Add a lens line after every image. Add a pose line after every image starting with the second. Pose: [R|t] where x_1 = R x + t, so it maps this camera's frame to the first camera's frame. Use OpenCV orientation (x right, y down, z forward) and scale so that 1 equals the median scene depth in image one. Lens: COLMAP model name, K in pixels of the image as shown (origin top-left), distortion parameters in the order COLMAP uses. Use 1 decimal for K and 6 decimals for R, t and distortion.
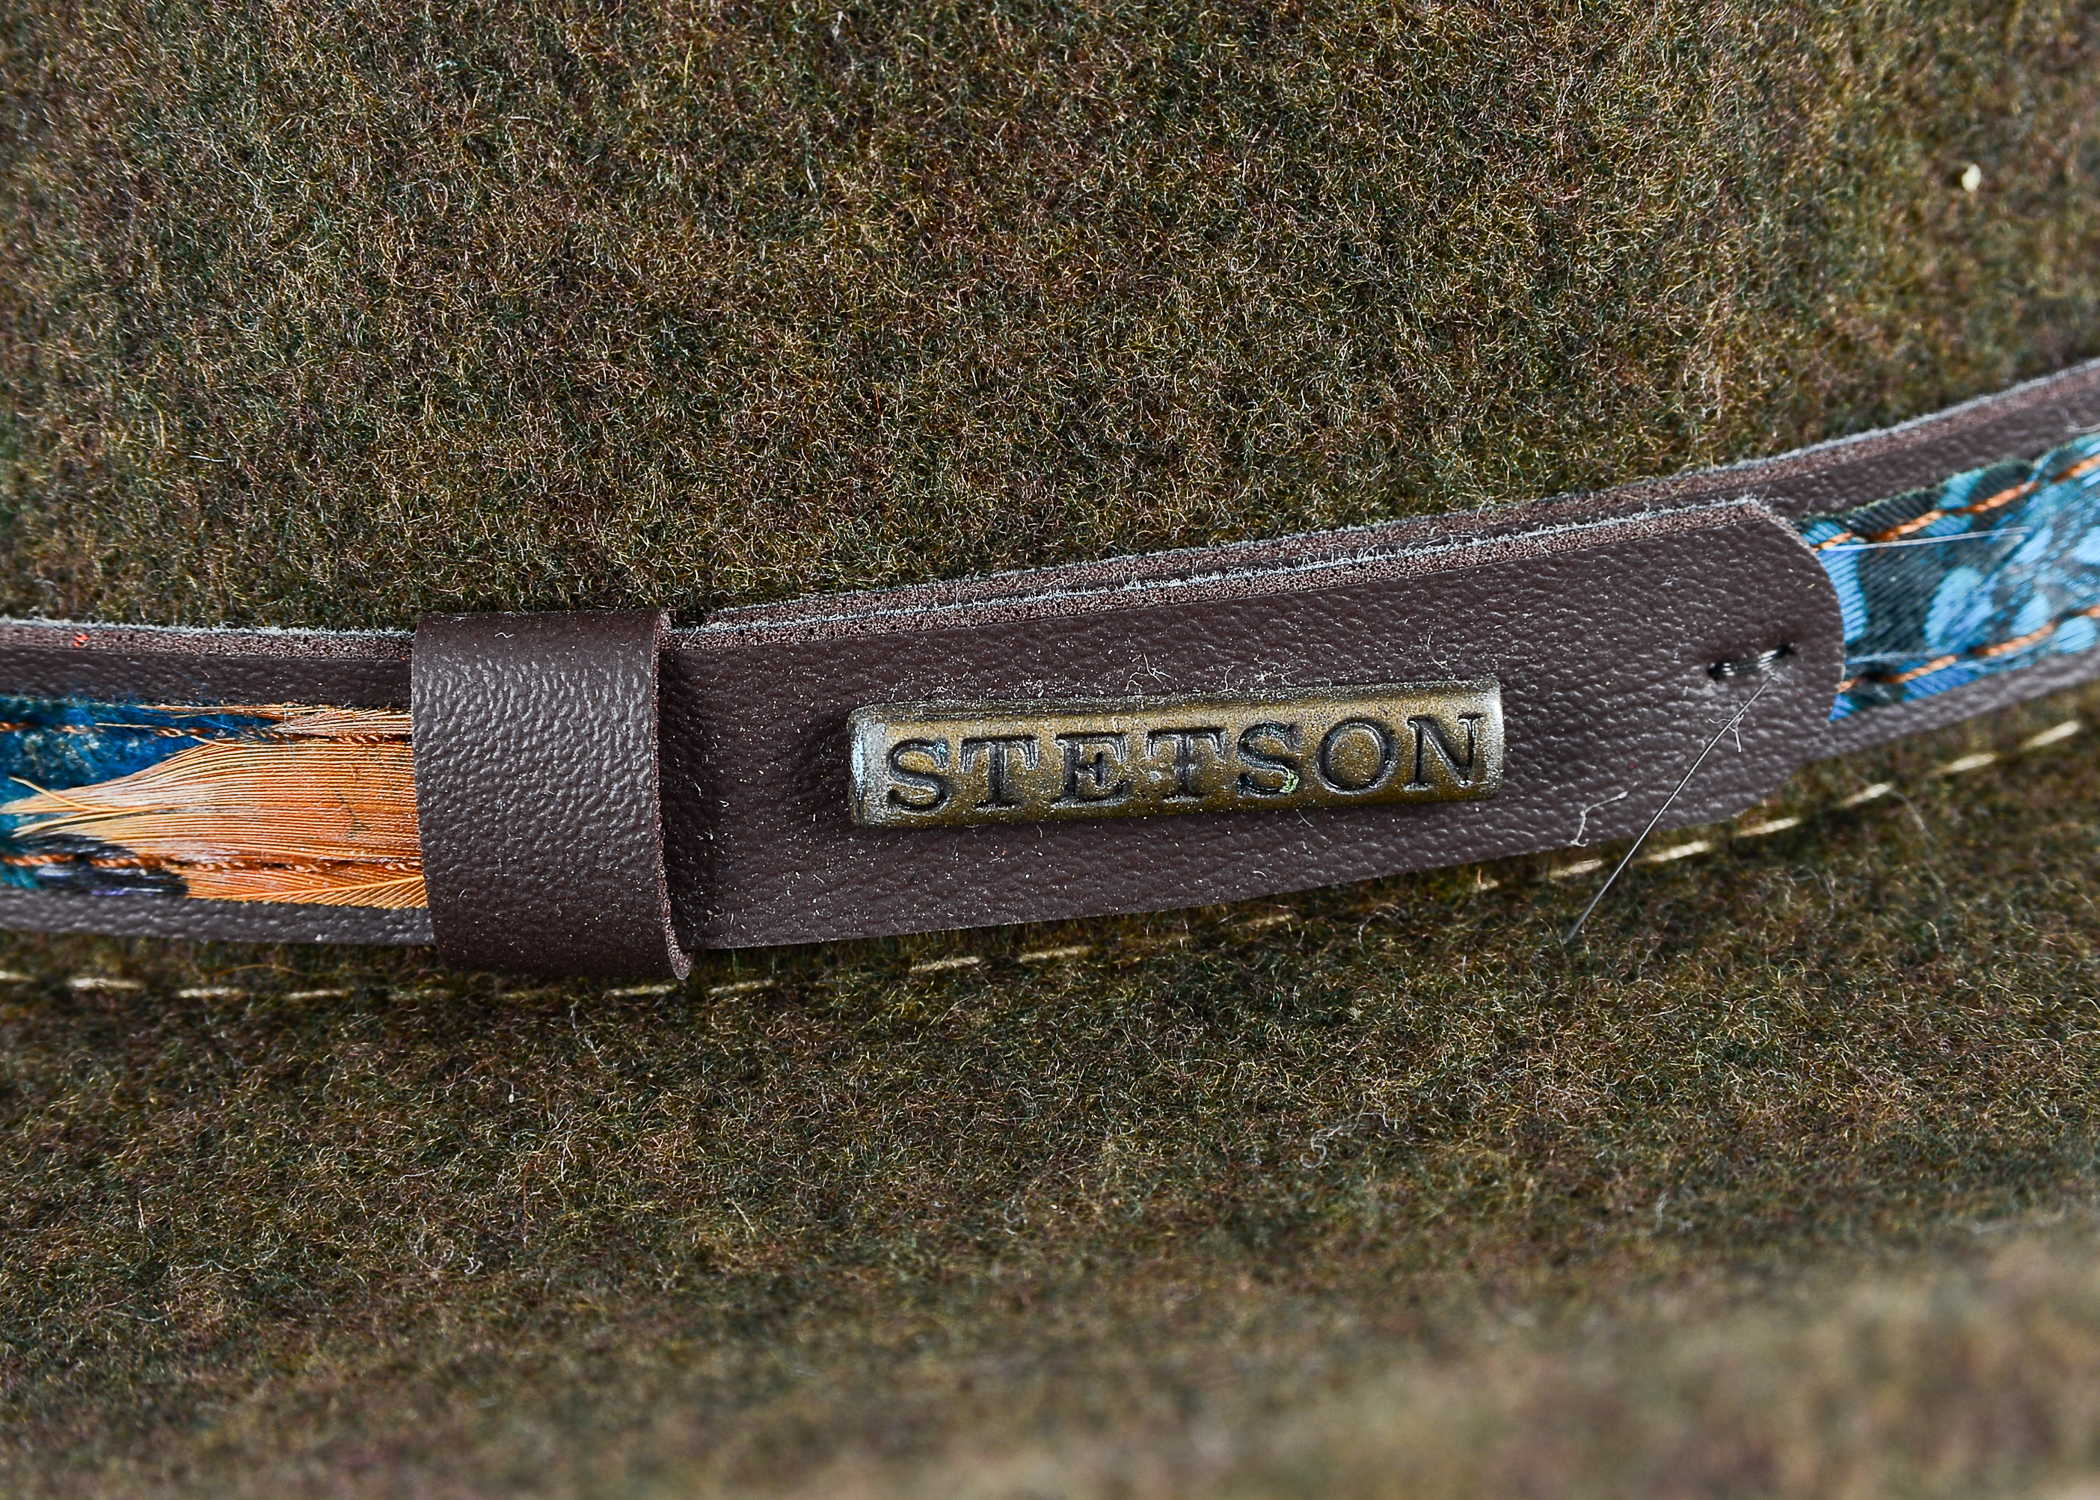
lens RADIAL K [[7555.5, 0, 1051.0], [0, 7555.5, 750.2], [0, 0, 1]] dist [-0.156897, 0.000000]
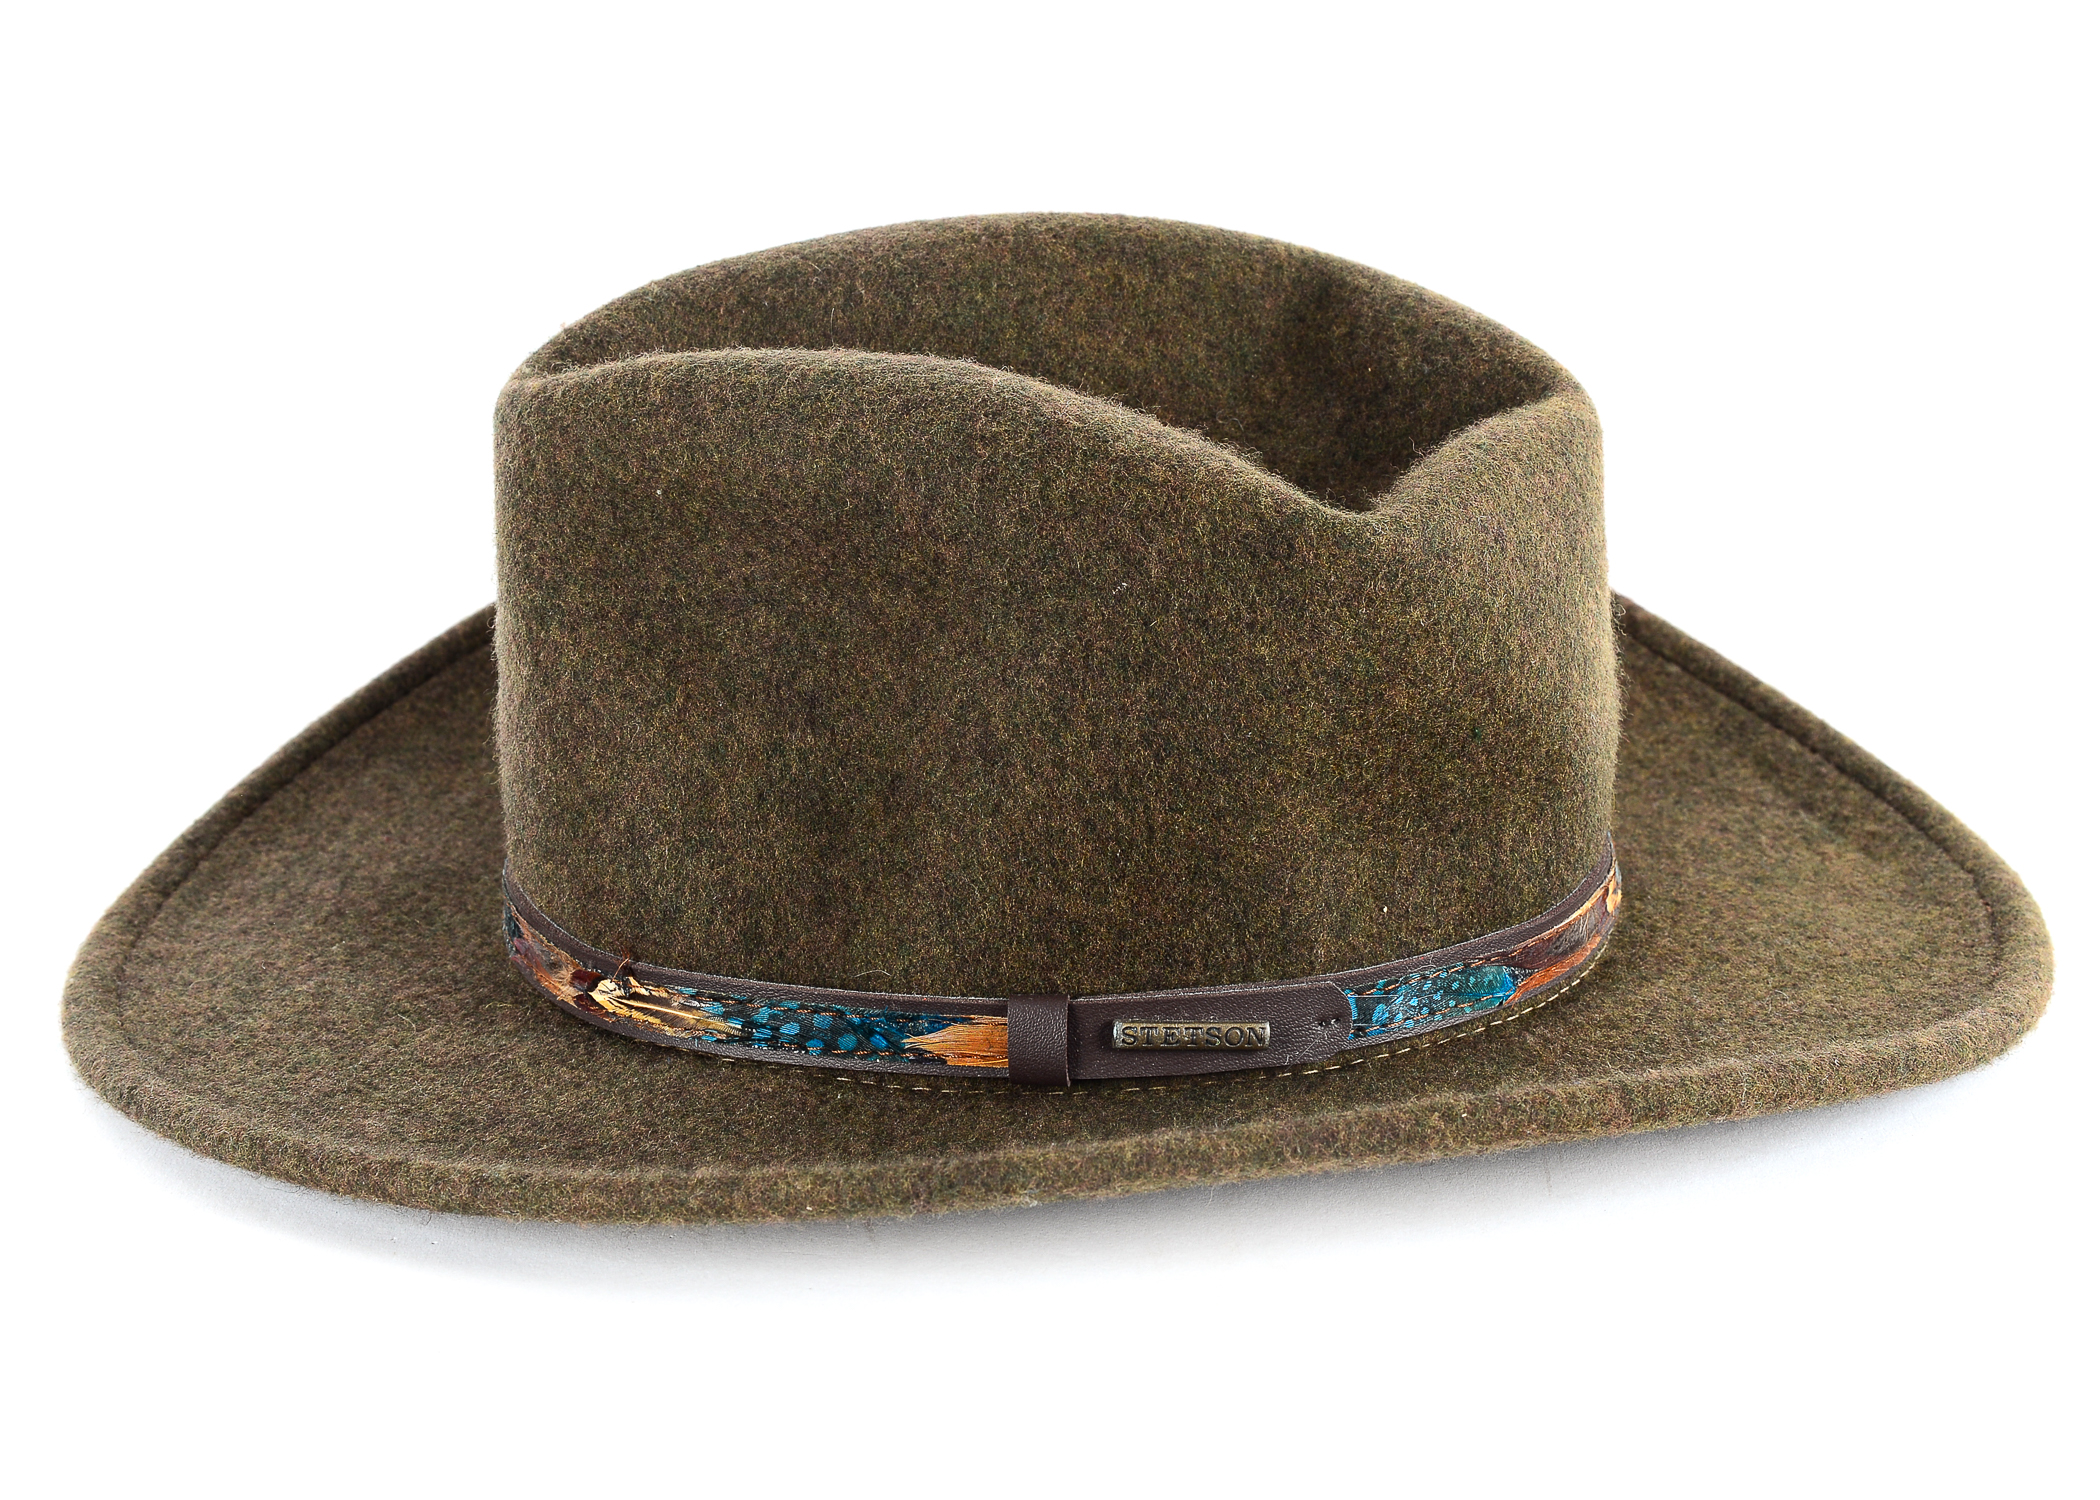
lens RADIAL K [[3051.2, 0, 1049.2], [0, 3051.2, 749.3], [0, 0, 1]] dist [-0.032973, 0.000000]
pose [[0.999298, 0.036687, 0.007532, -0.078675], [-0.034608, 0.981421, -0.188721, 0.164014], [-0.014315, 0.188328, 0.982002, -0.664203]]
